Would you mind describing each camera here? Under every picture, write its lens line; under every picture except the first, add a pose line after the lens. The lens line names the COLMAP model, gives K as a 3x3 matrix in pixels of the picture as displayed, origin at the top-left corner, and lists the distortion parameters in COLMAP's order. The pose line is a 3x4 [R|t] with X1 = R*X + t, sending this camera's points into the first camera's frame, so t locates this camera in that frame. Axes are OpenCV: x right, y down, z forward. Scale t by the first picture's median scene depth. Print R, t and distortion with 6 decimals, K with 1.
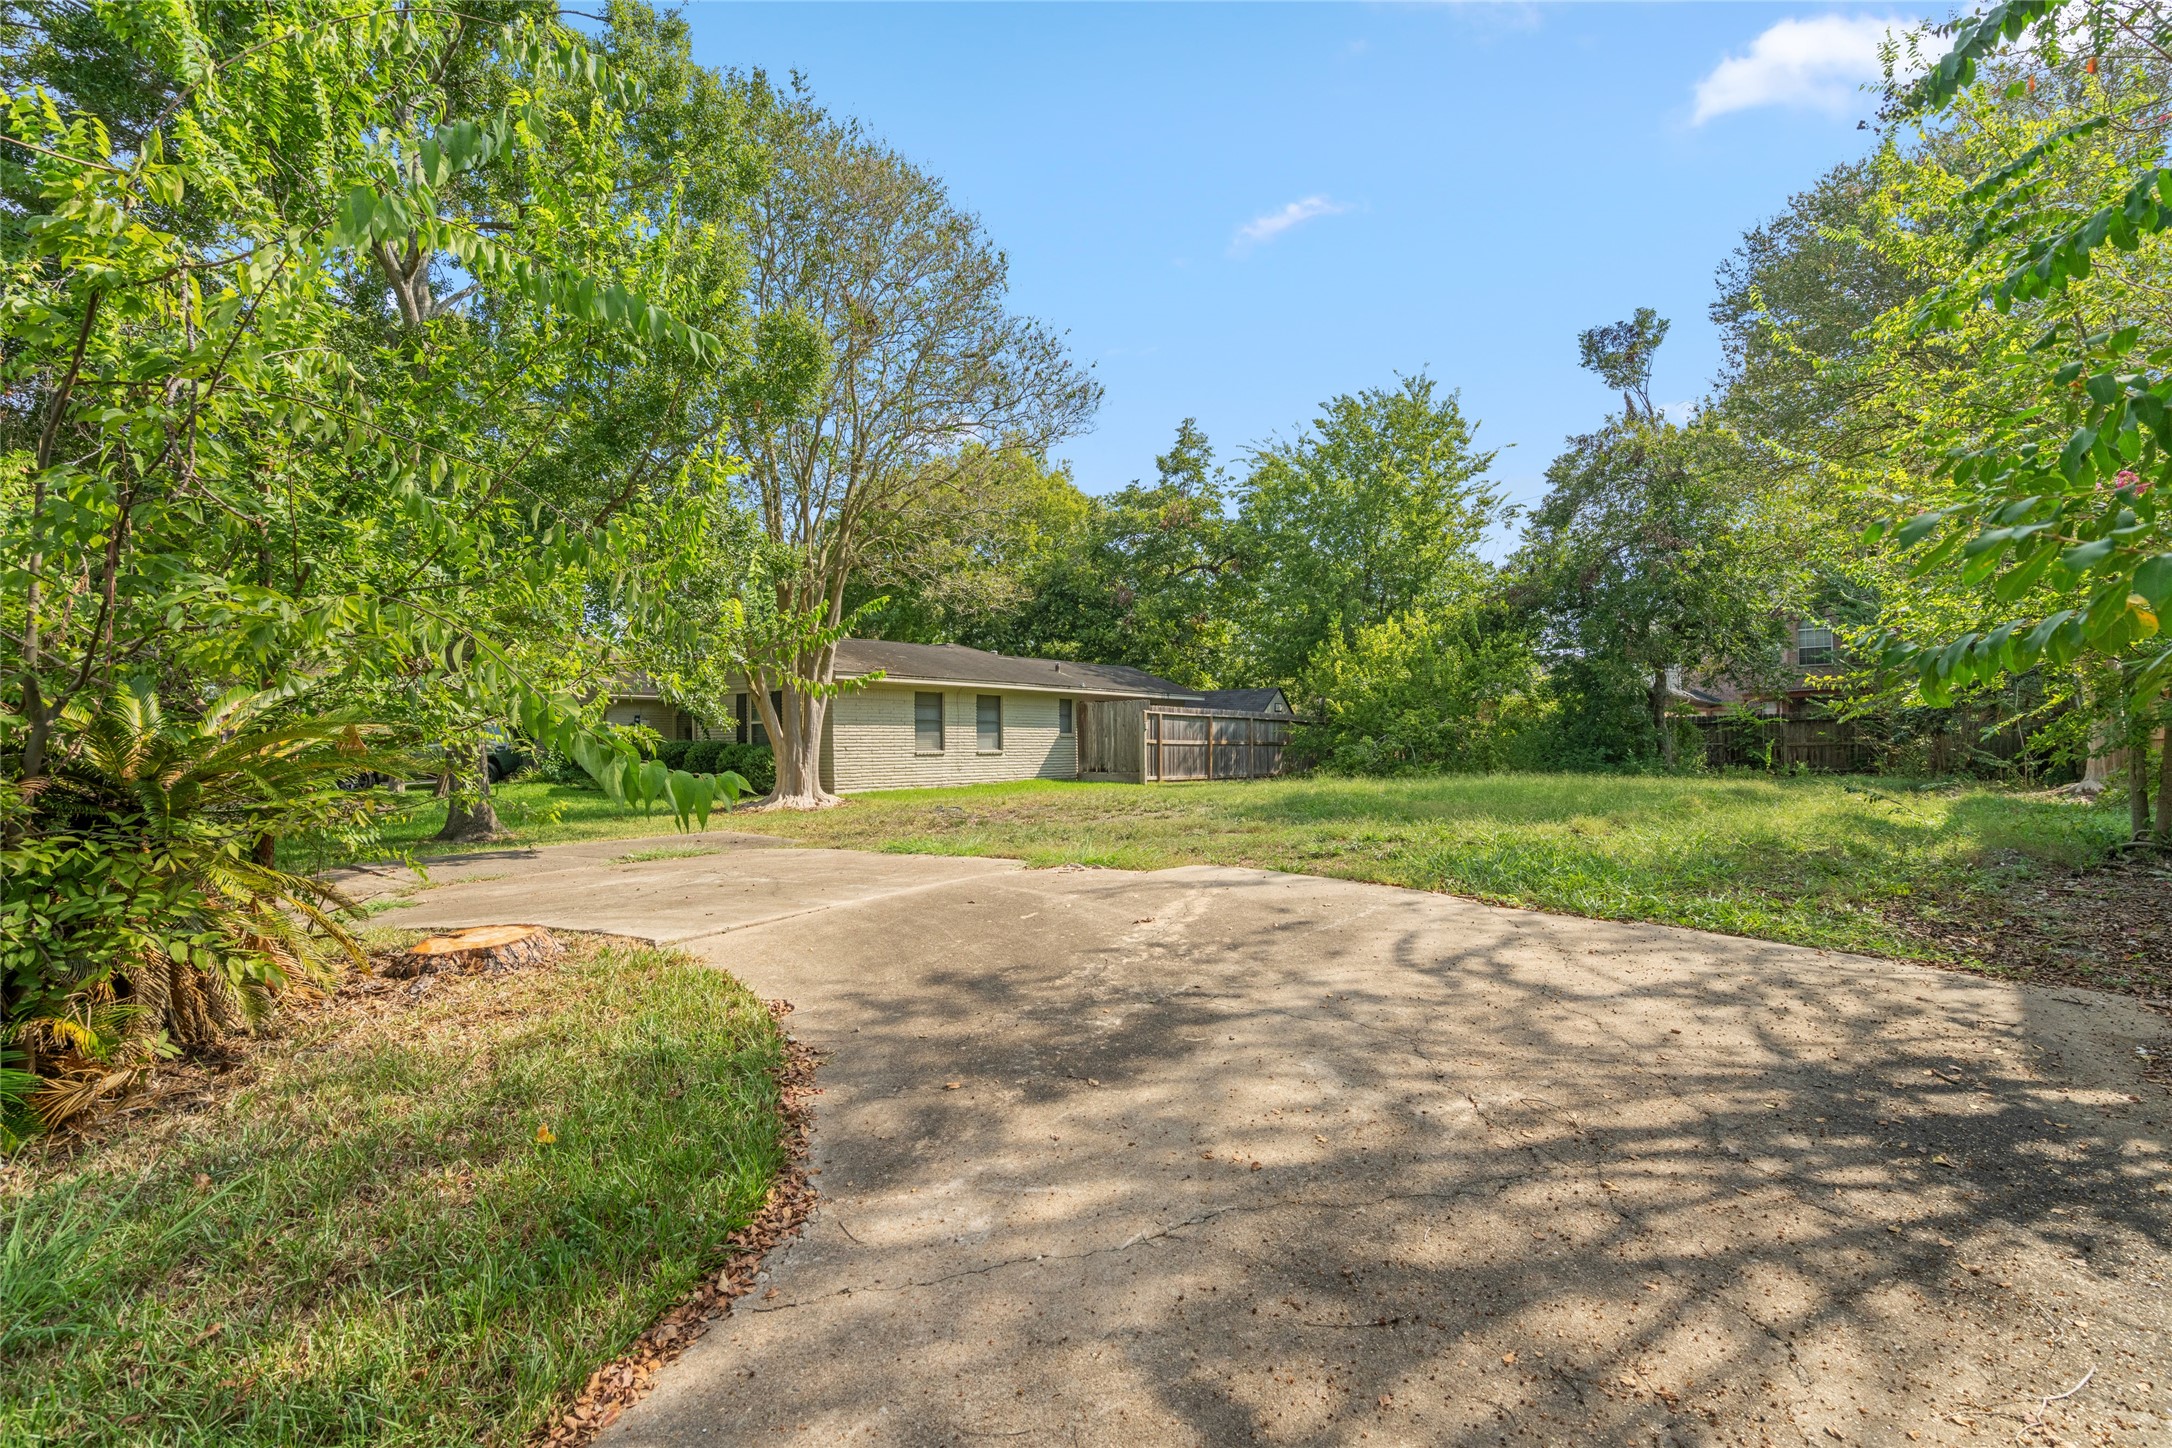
lens RADIAL K [[1011.1, 0, 1086.0], [0, 1011.1, 724.0], [0, 0, 1]] dist [-0.002159, -0.000314]
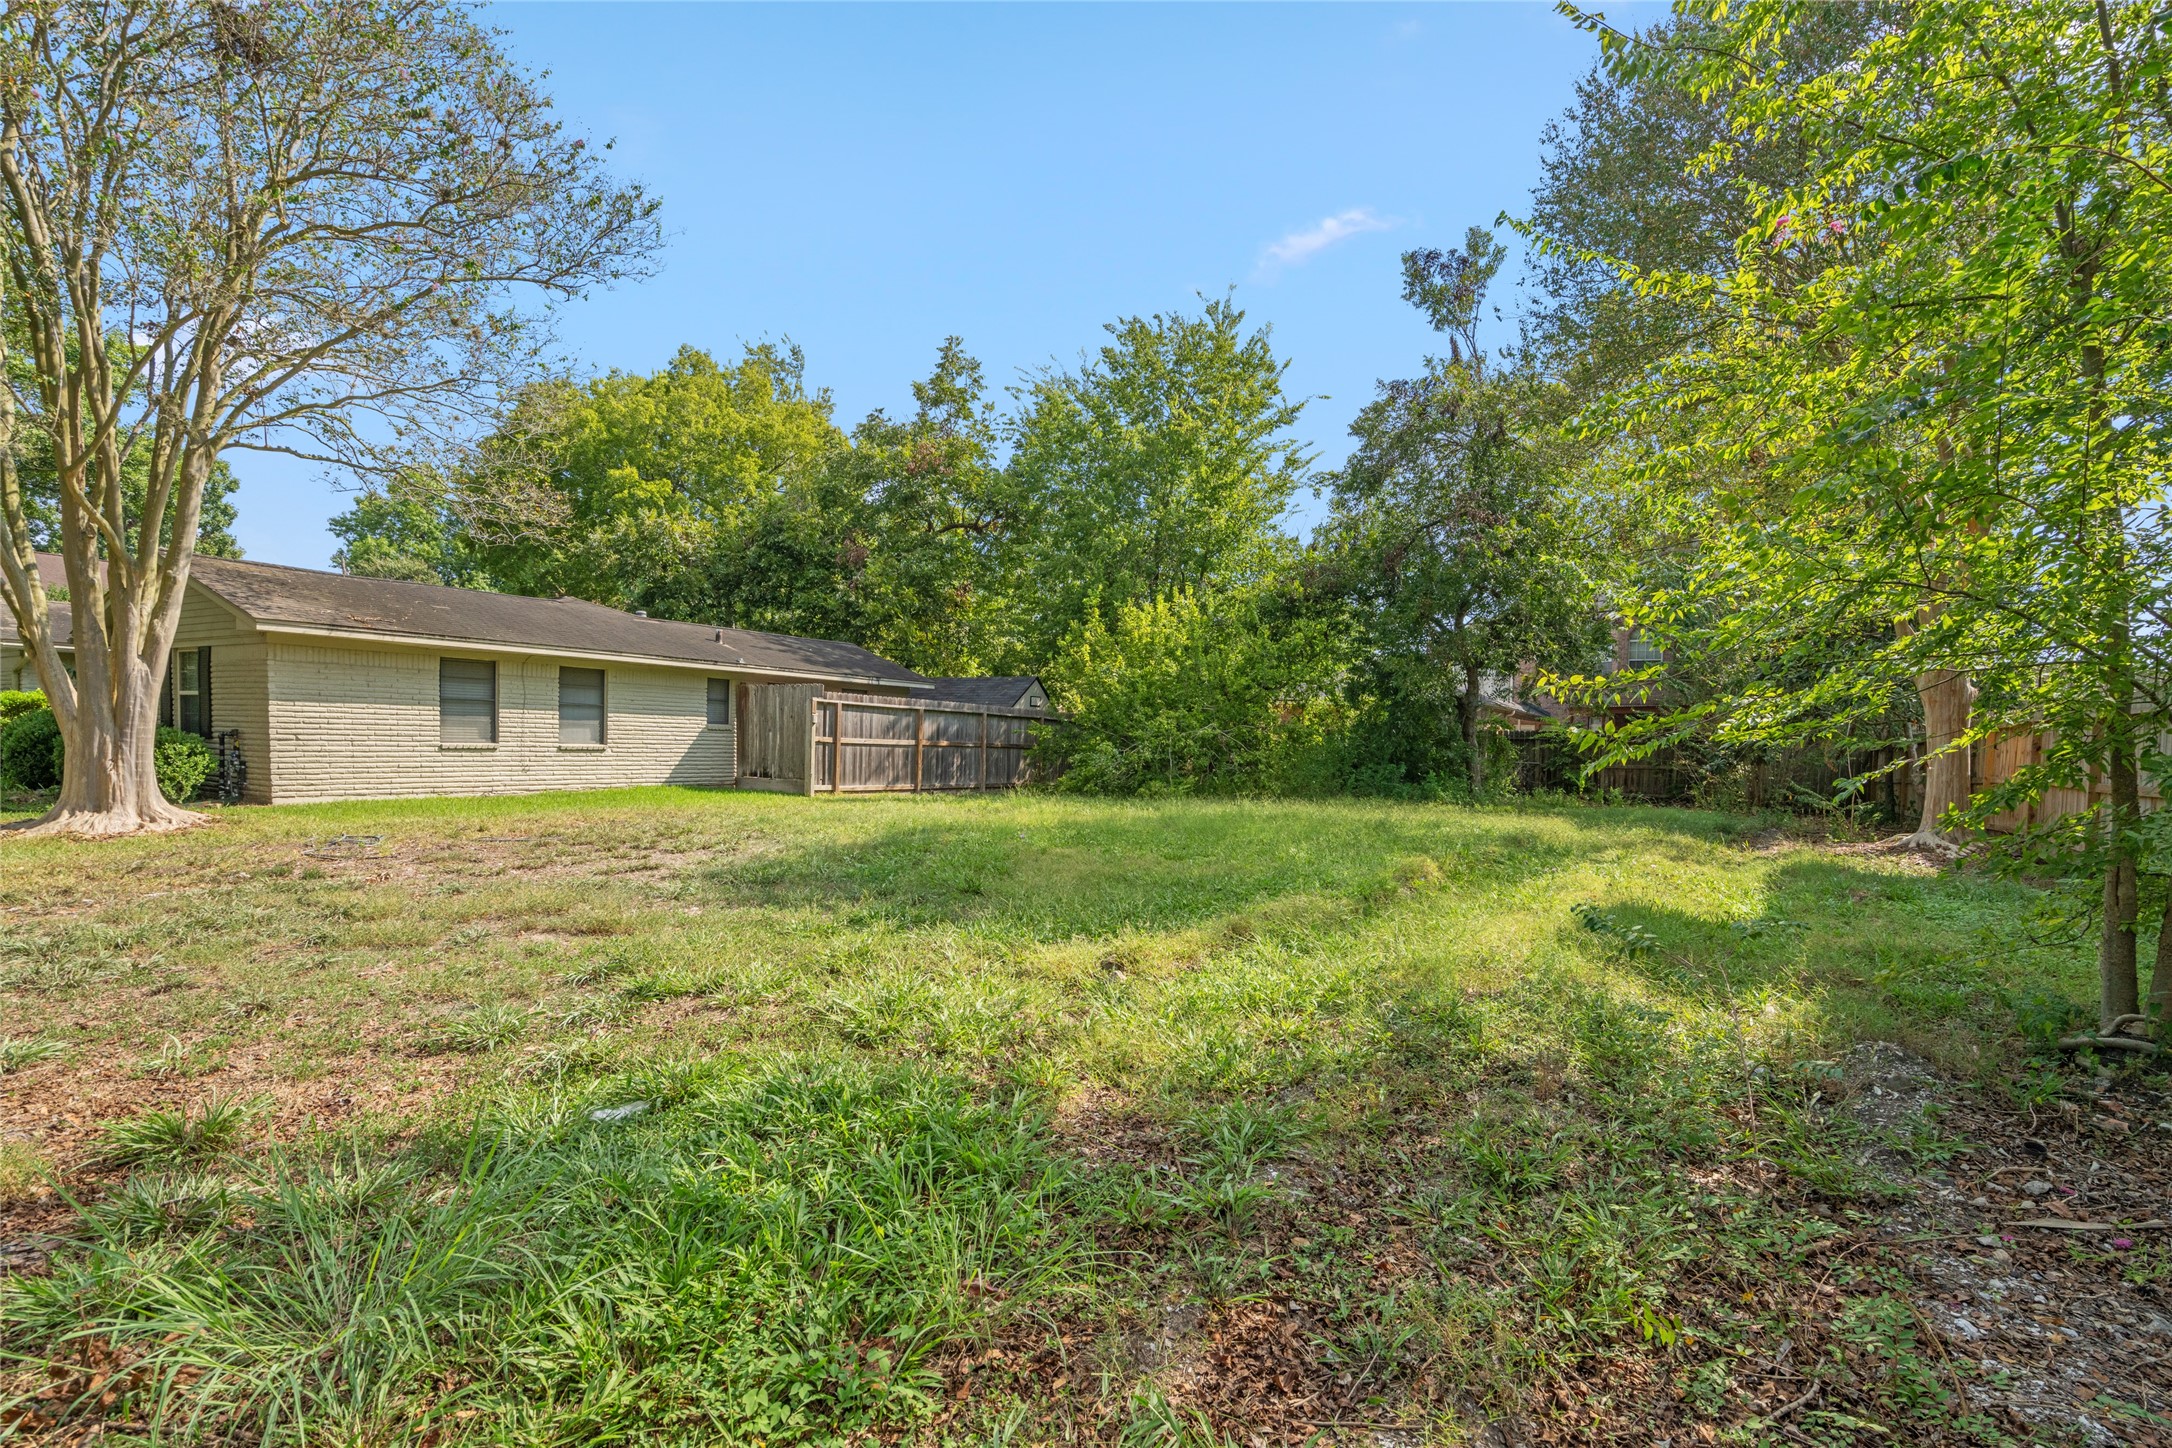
lens RADIAL K [[1114.2, 0, 1080.0], [0, 1114.2, 790.9], [0, 0, 1]] dist [-0.005556, -0.000055]
pose [[0.987398, 0.027331, 0.155879, 0.103040], [-0.037729, 0.997227, 0.064145, -0.004247], [-0.153693, -0.069218, 0.985691, 0.125293]]
